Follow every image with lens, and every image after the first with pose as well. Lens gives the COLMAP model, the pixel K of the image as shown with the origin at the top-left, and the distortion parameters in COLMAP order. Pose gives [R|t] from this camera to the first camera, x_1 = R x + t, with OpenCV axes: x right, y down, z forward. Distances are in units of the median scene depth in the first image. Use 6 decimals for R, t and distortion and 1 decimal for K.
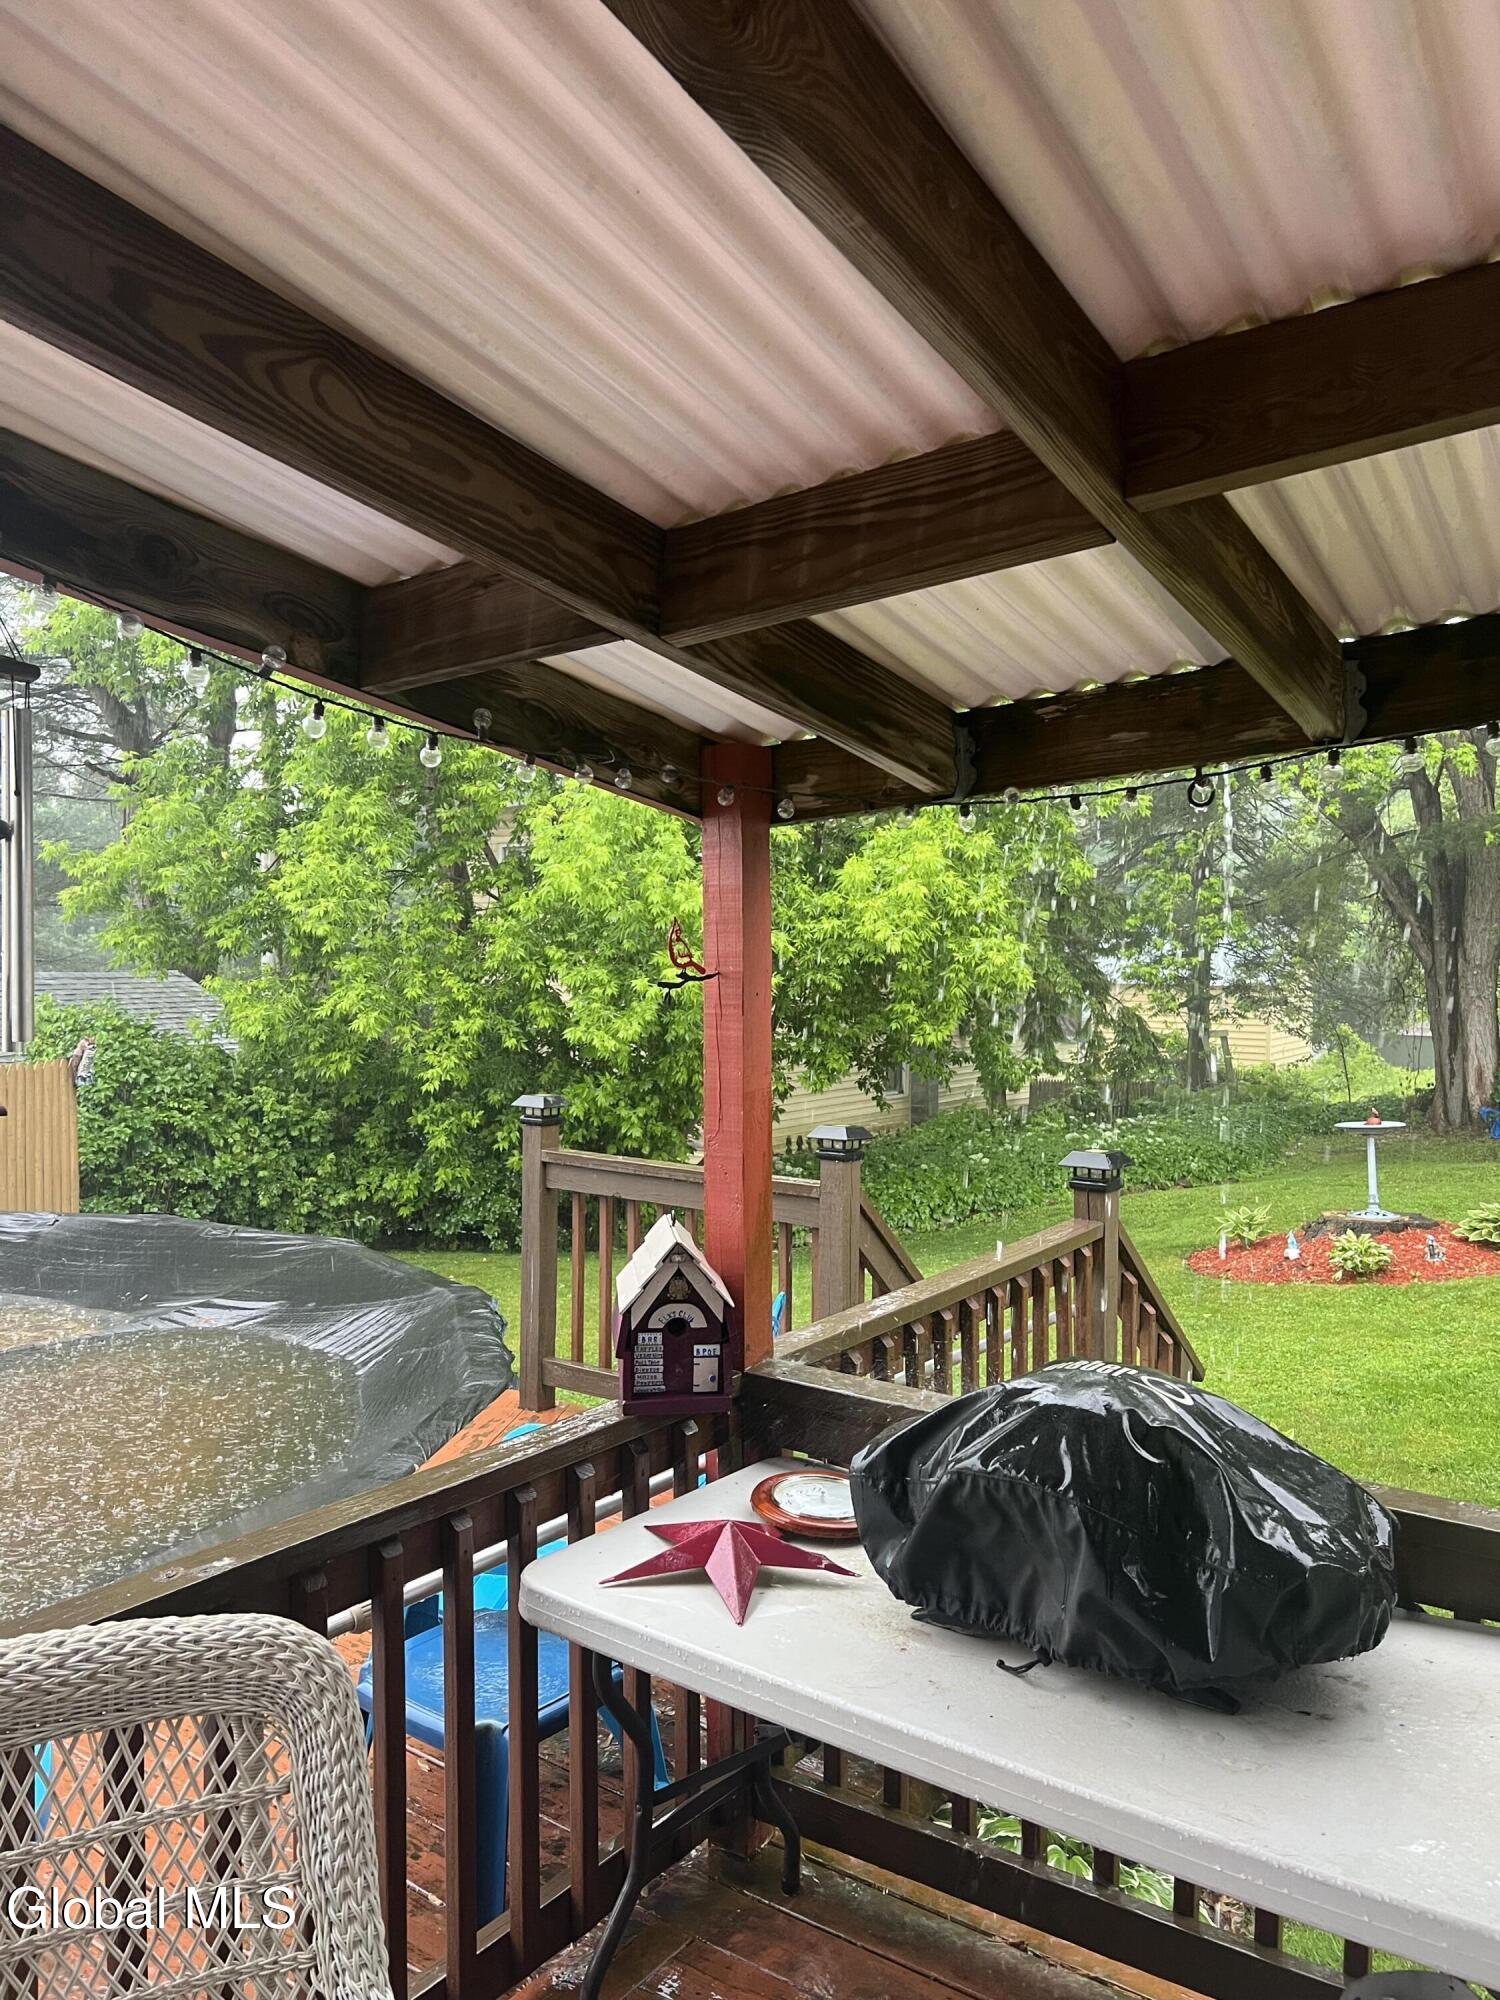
lens RADIAL K [[1492.3, 0, 751.1], [0, 1492.3, 1007.3], [0, 0, 1]] dist [0.056753, -0.065457]
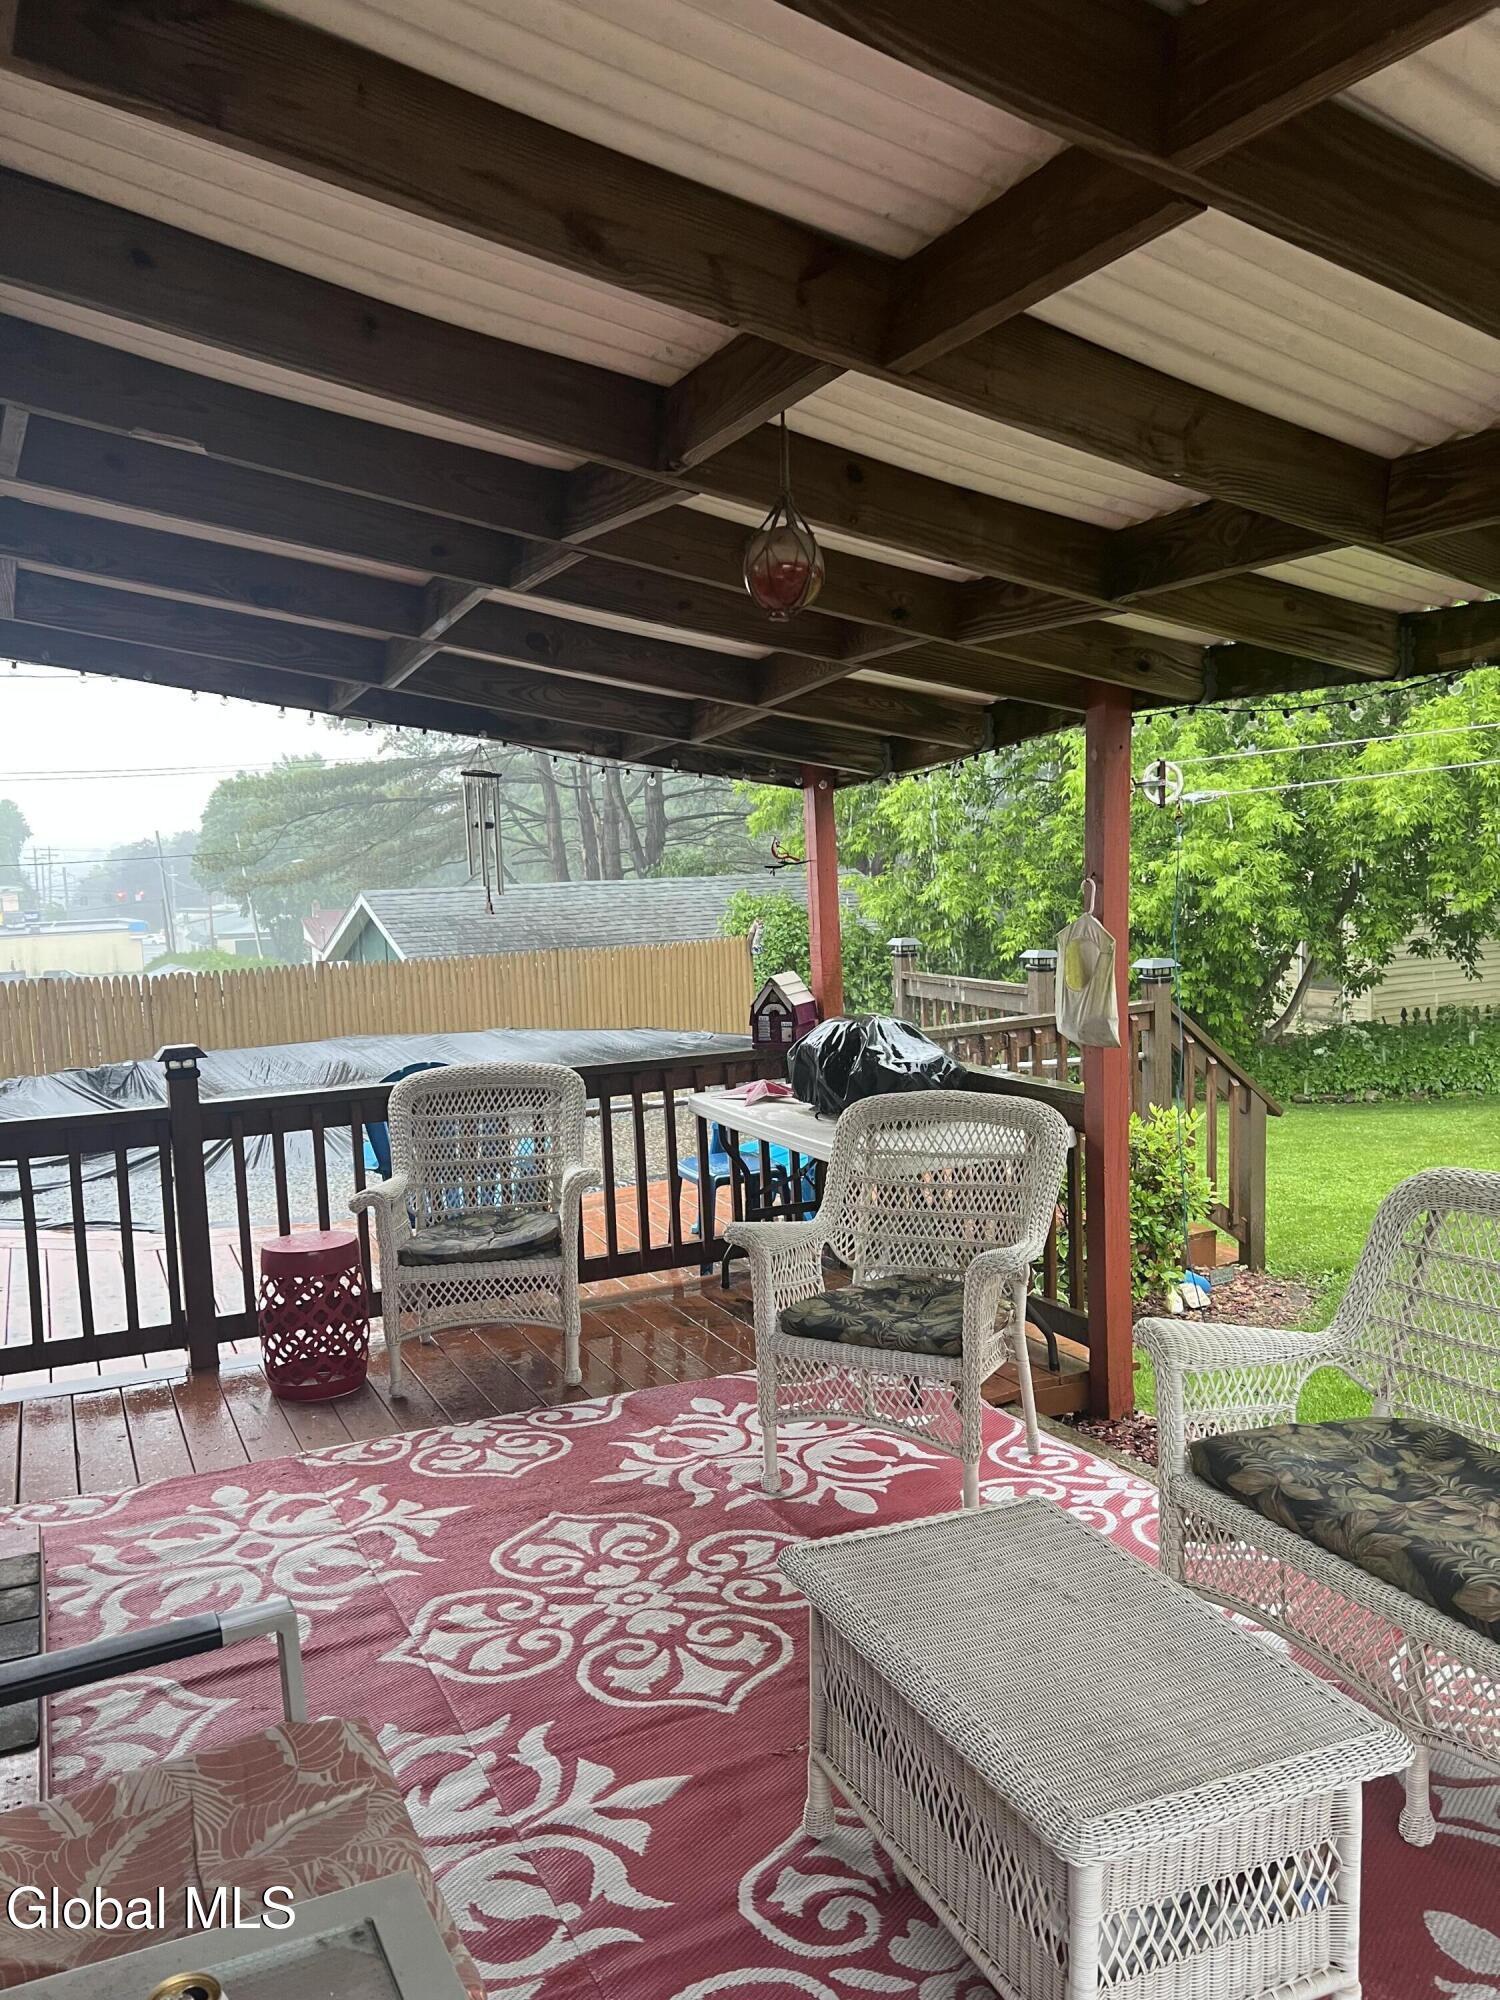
lens RADIAL K [[1492.3, 0, 737.8], [0, 1492.3, 1013.3], [0, 0, 1]] dist [0.056753, -0.065457]
pose [[0.875238, 0.010116, -0.483586, 0.199616], [0.026732, 0.997242, 0.069241, 0.009847], [0.482953, -0.073530, 0.872554, -0.205675]]
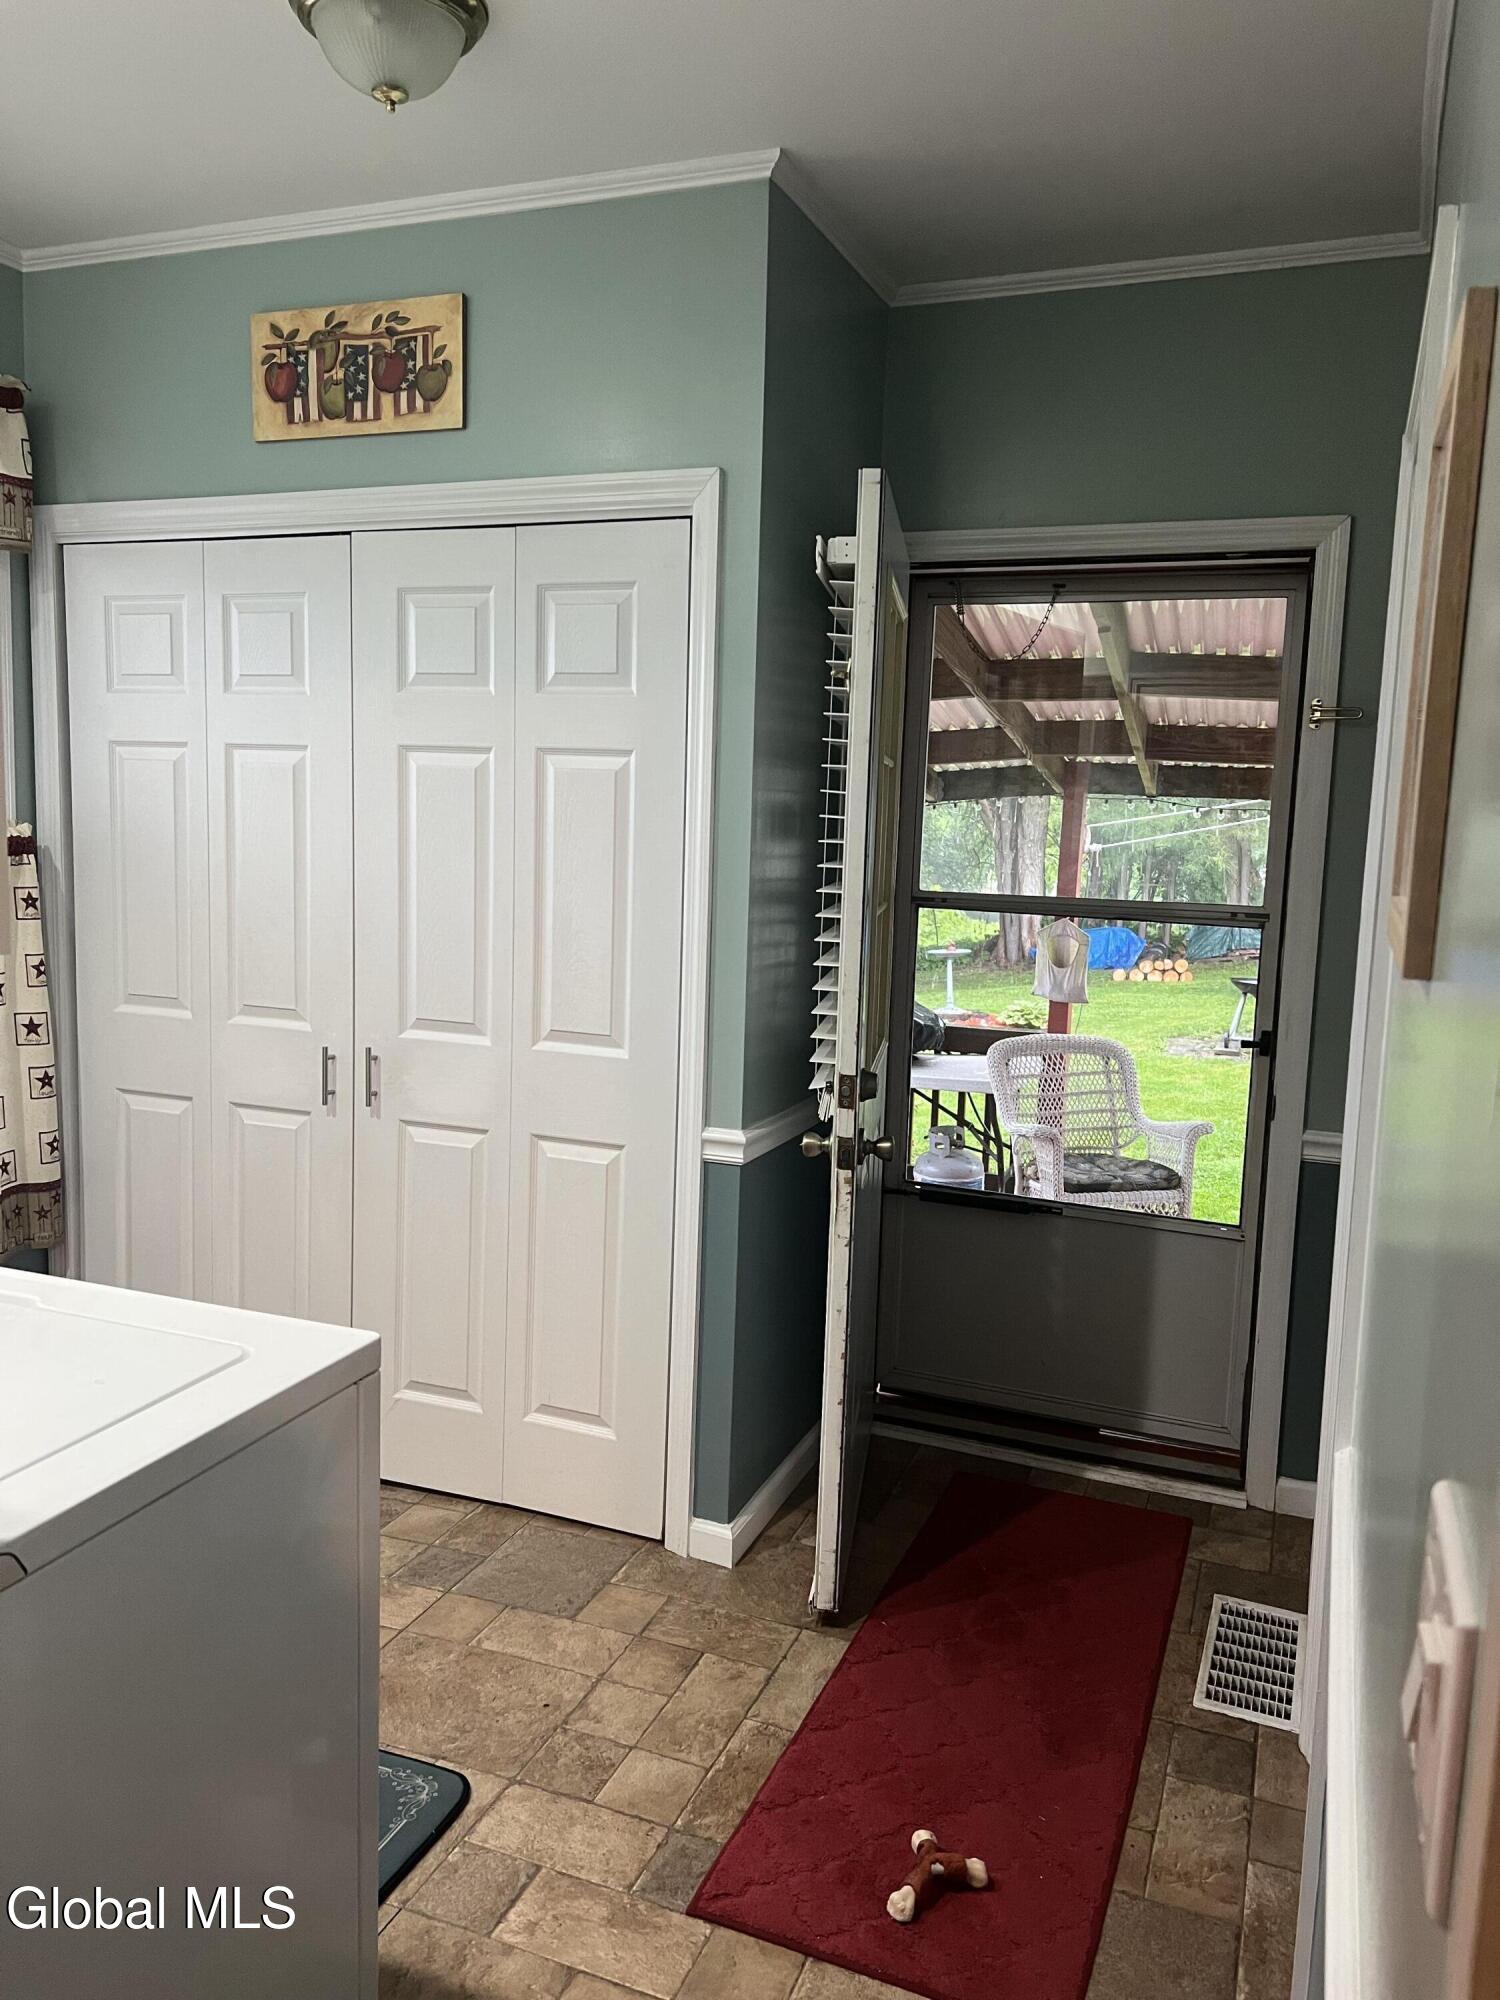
lens RADIAL K [[1492.3, 0, 749.2], [0, 1492.3, 1012.7], [0, 0, 1]] dist [0.056753, -0.065457]
pose [[0.968399, -0.012465, 0.249096, -0.141263], [-0.012392, 0.995112, 0.097971, -0.005104], [-0.249100, -0.097962, 0.963511, -0.359077]]
